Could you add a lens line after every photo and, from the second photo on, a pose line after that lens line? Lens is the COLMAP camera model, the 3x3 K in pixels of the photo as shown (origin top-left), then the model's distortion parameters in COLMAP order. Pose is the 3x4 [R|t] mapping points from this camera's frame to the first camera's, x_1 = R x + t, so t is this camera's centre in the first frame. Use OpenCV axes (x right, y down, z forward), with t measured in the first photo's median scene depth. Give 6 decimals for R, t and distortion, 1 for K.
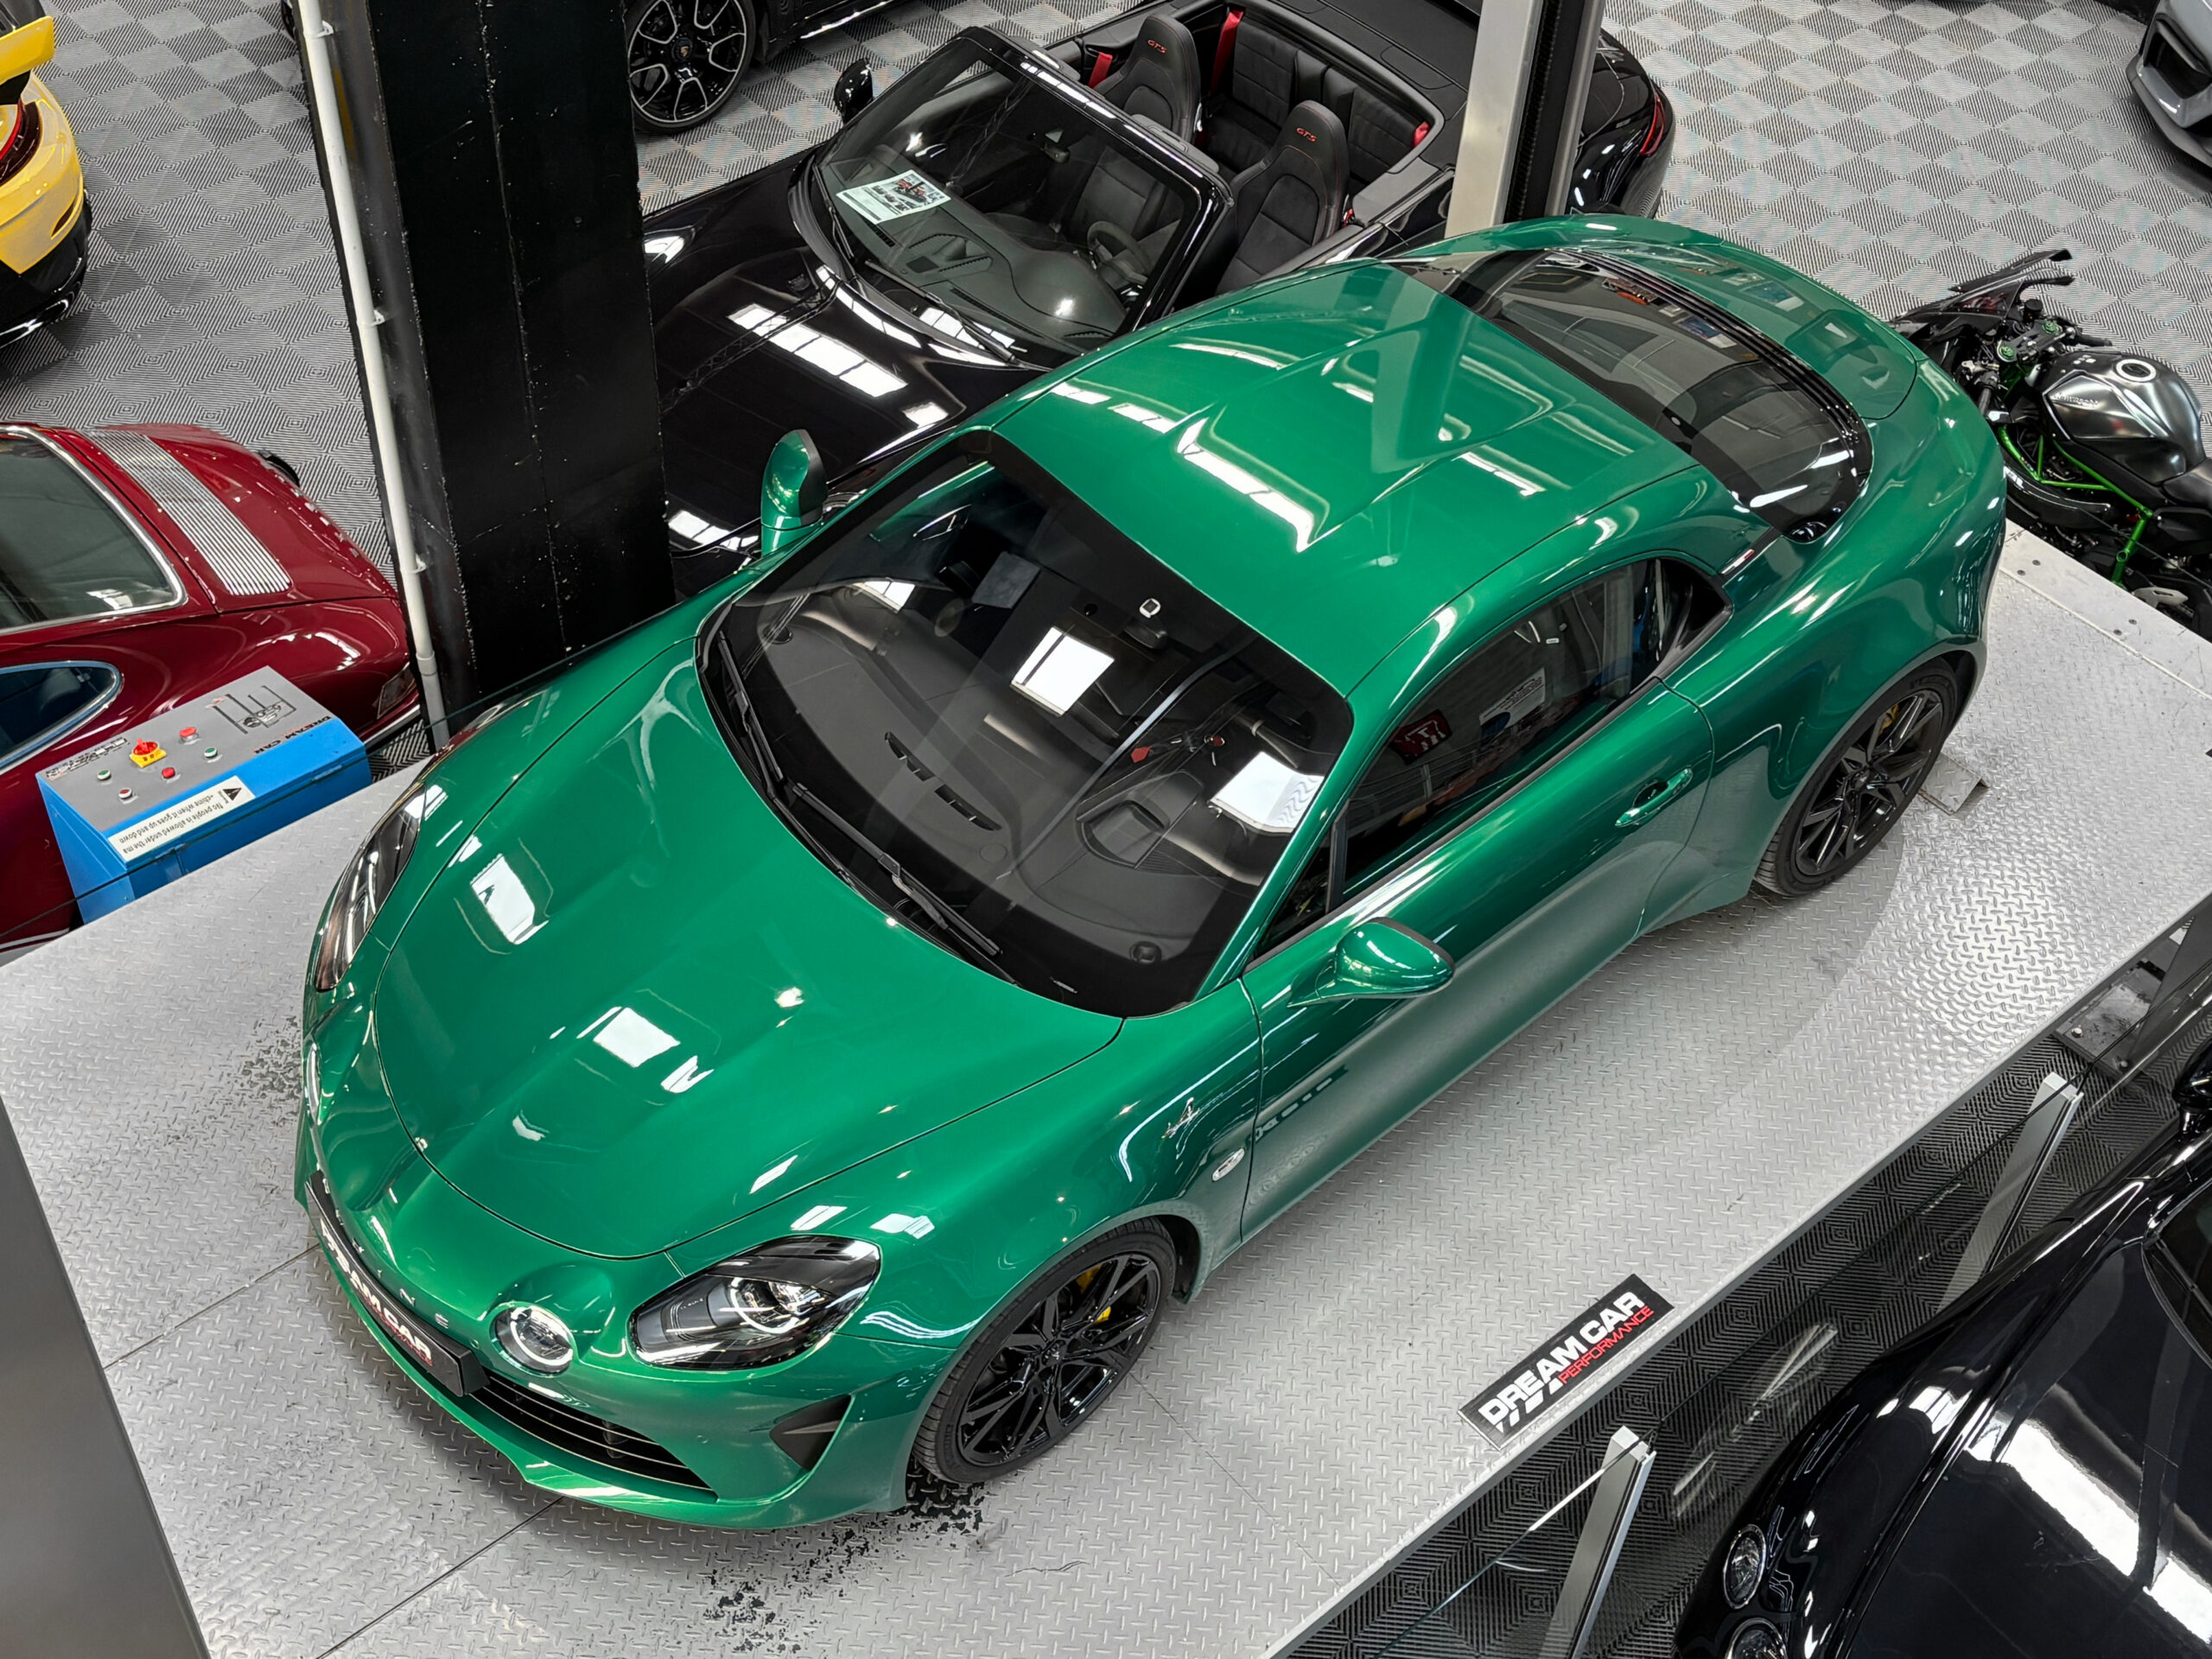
lens RADIAL K [[2750.5, 0, 1106.6], [0, 2750.5, 825.4], [0, 0, 1]] dist [0.122227, -0.363604]
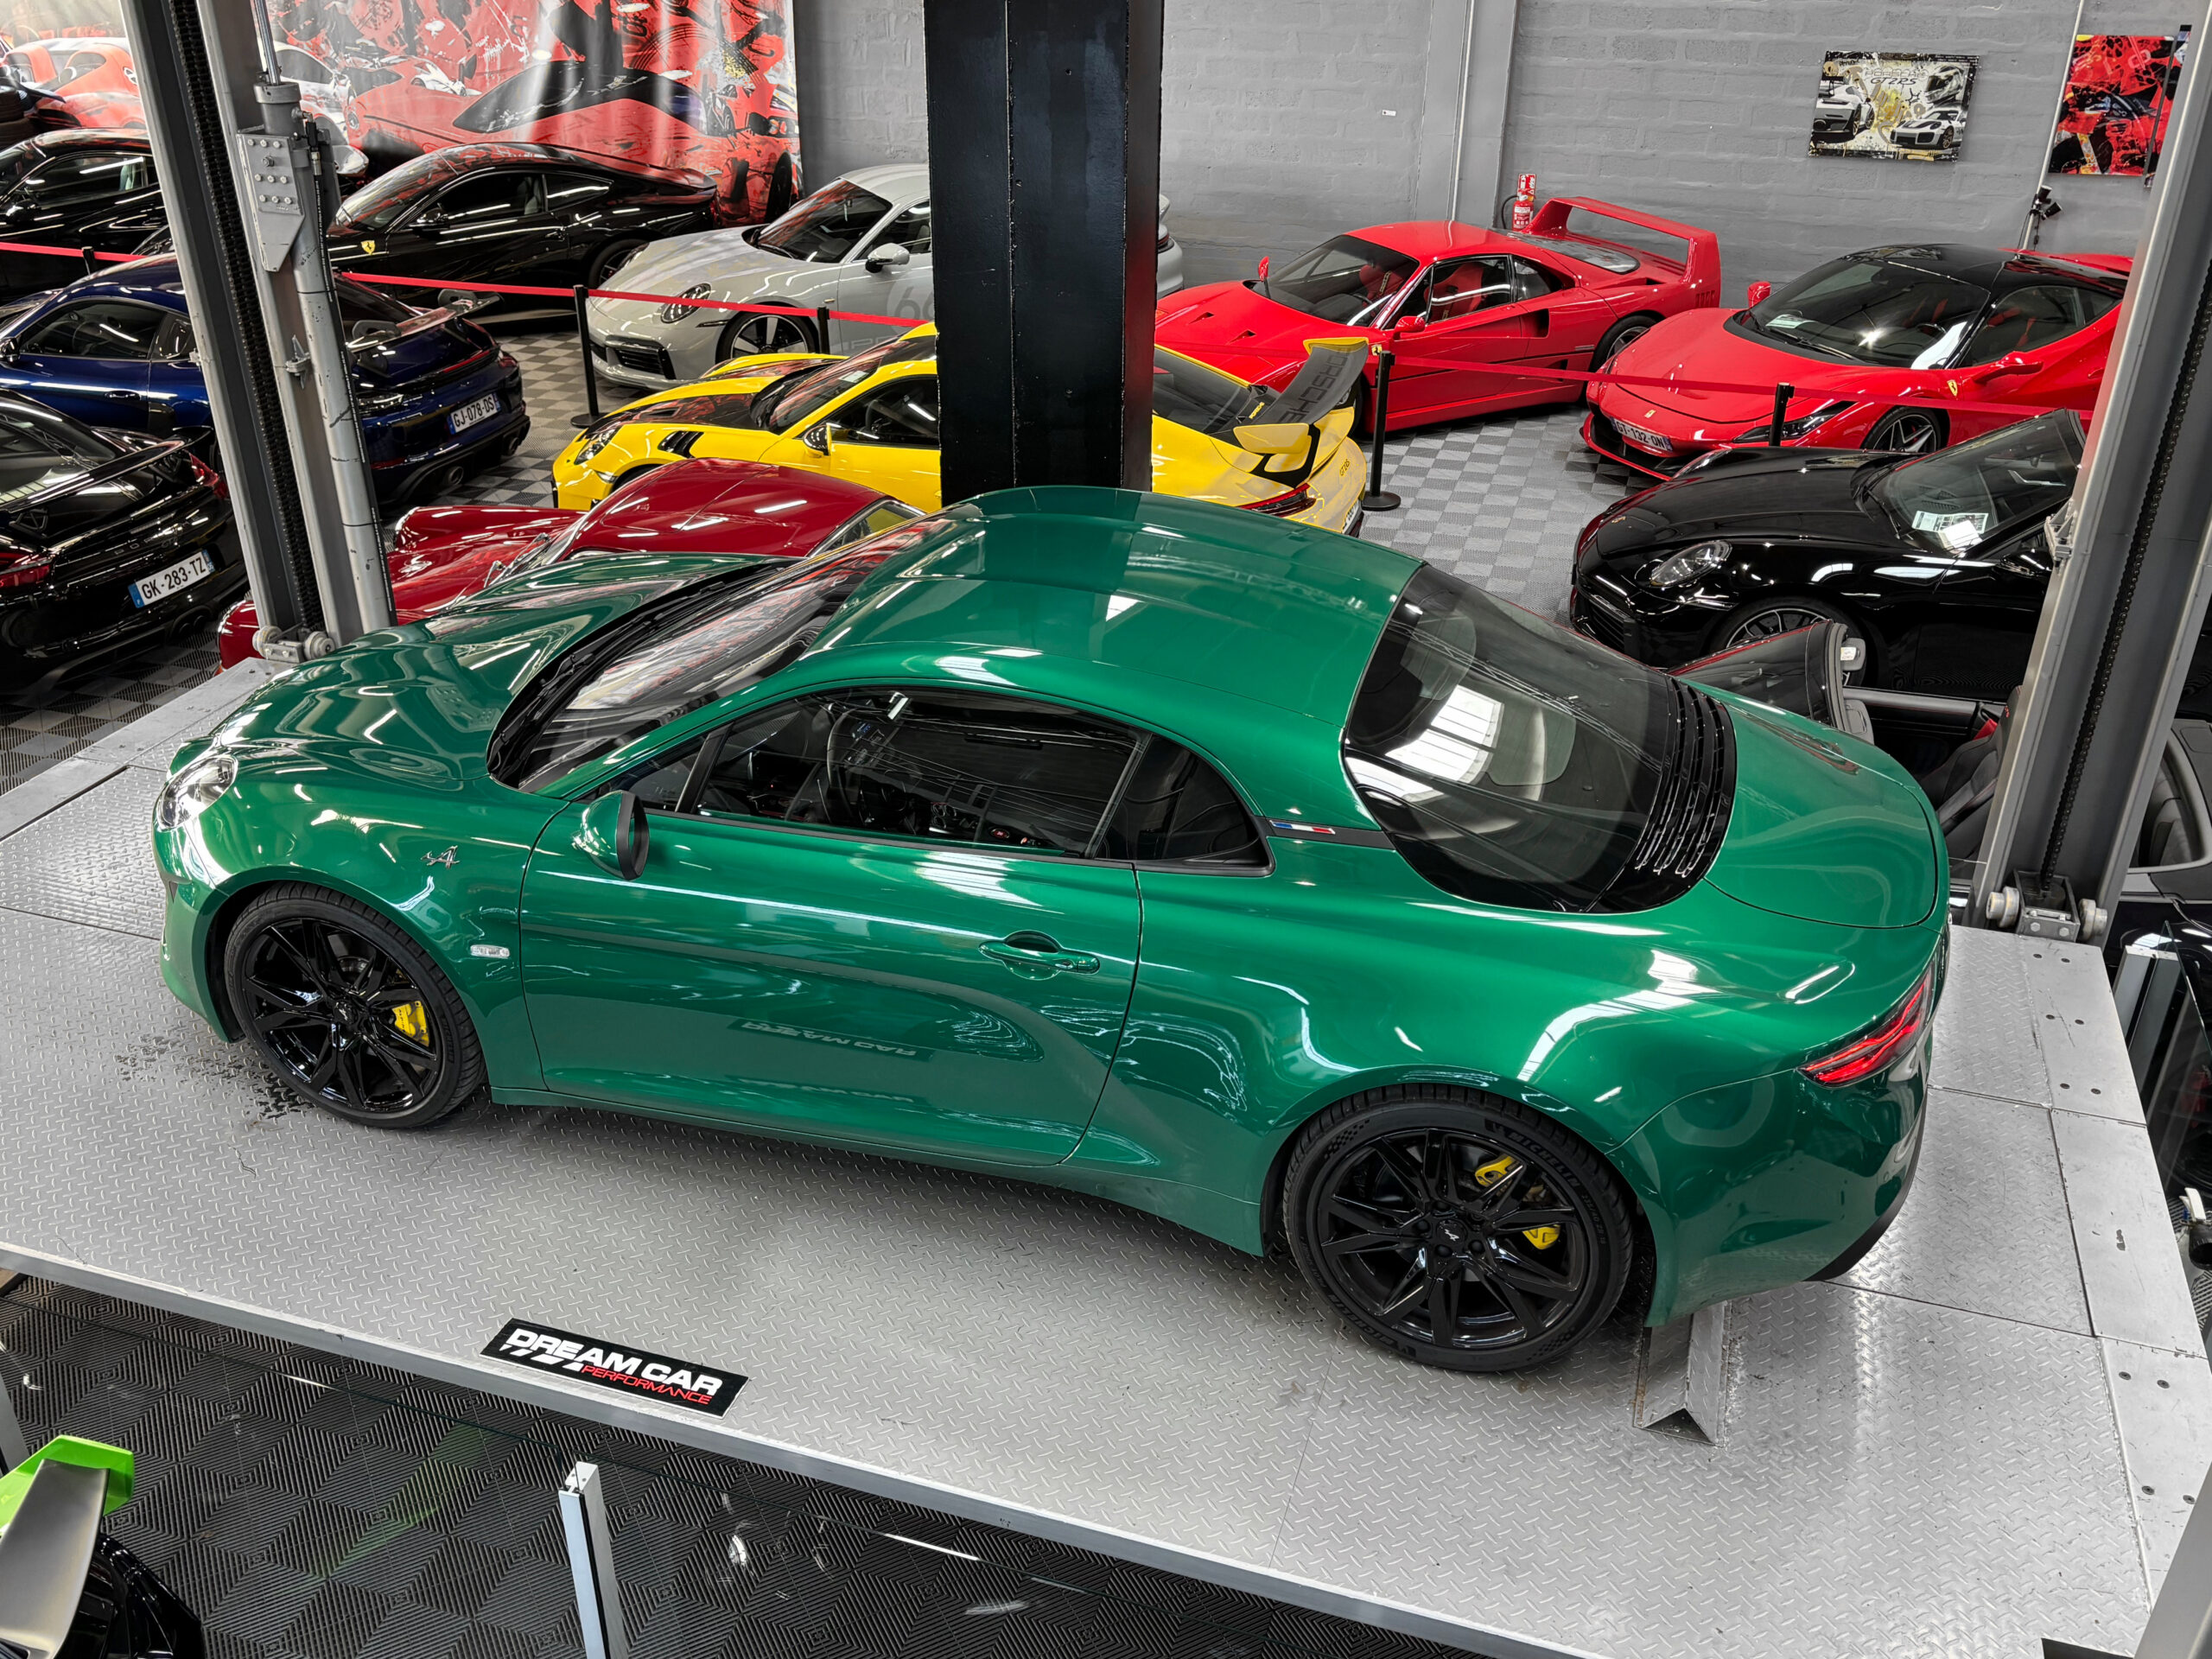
lens RADIAL K [[1919.4, 0, 1090.6], [0, 1919.4, 866.1], [0, 0, 1]] dist [0.003797, 0.008671]
pose [[0.518930, 0.382782, -0.764323, 0.699777], [-0.599464, 0.800378, -0.006162, -0.041701], [0.609389, 0.461381, 0.644804, 0.594228]]
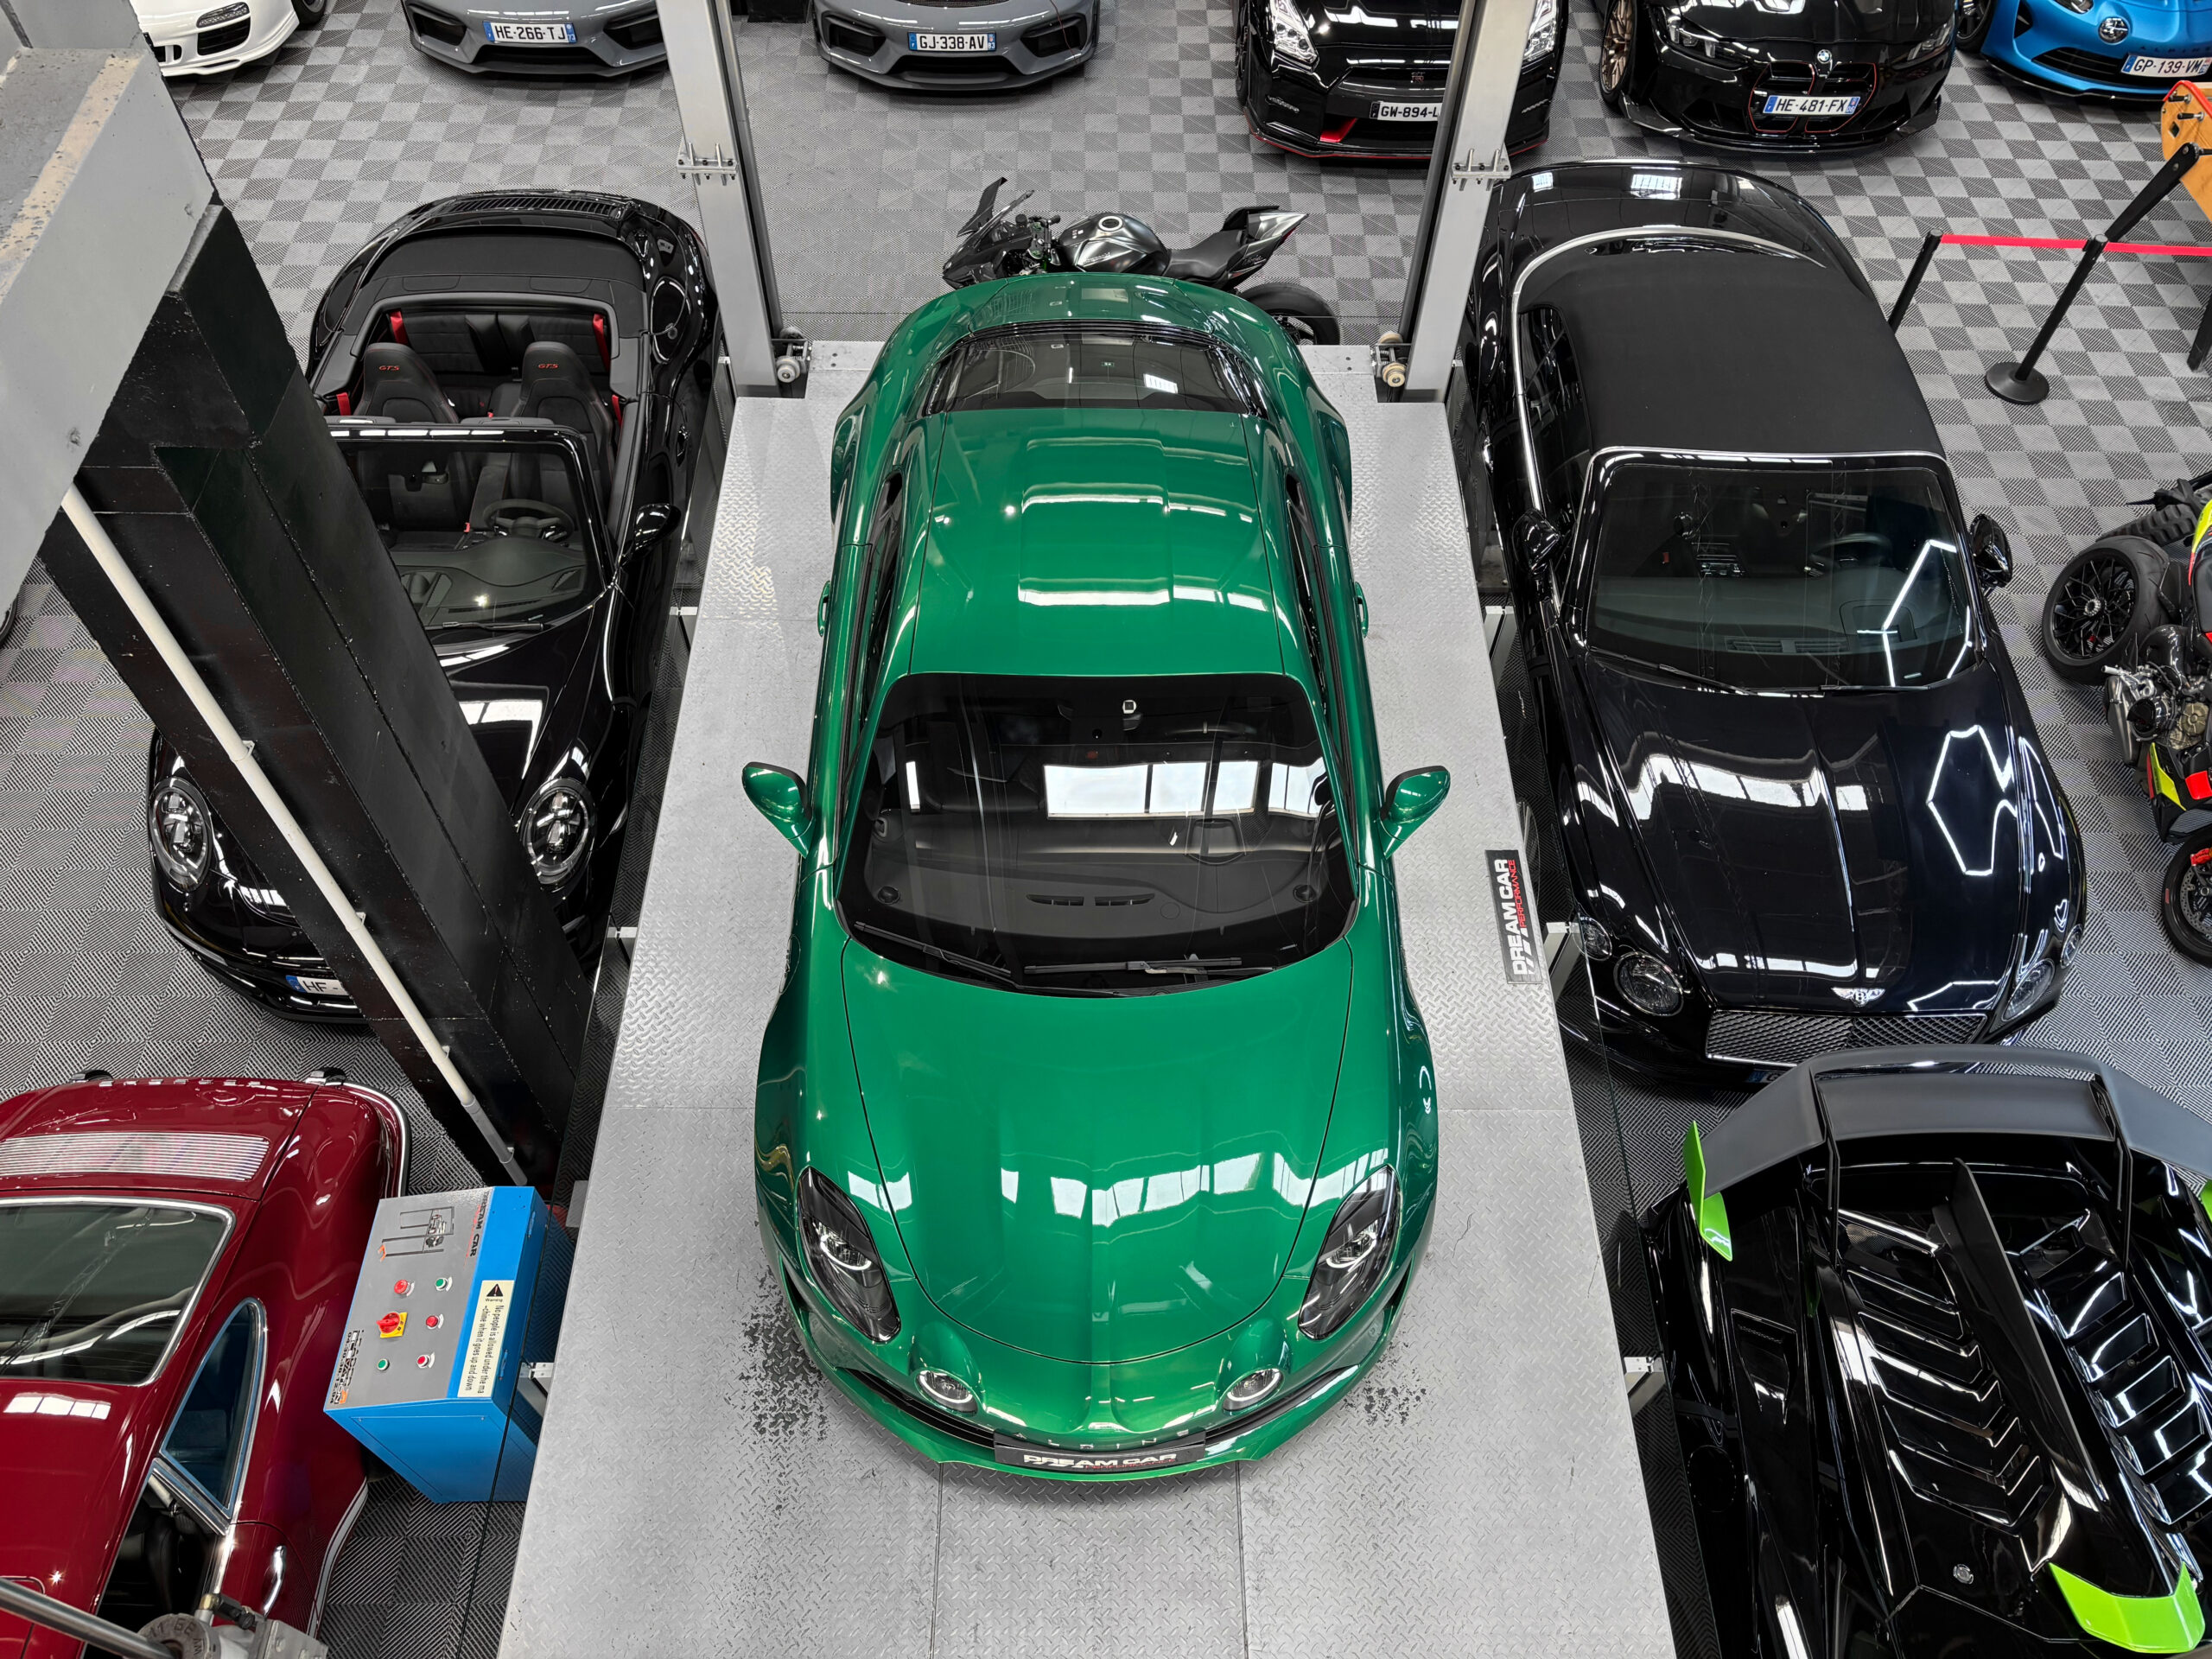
lens RADIAL K [[1657.3, 0, 1103.0], [0, 1657.3, 821.8], [0, 0, 1]] dist [0.116294, -0.199772]
pose [[0.654406, -0.635902, 0.409122, -0.369256], [0.555251, 0.771404, 0.310856, -0.298473], [-0.513273, 0.023740, 0.857897, 0.269303]]
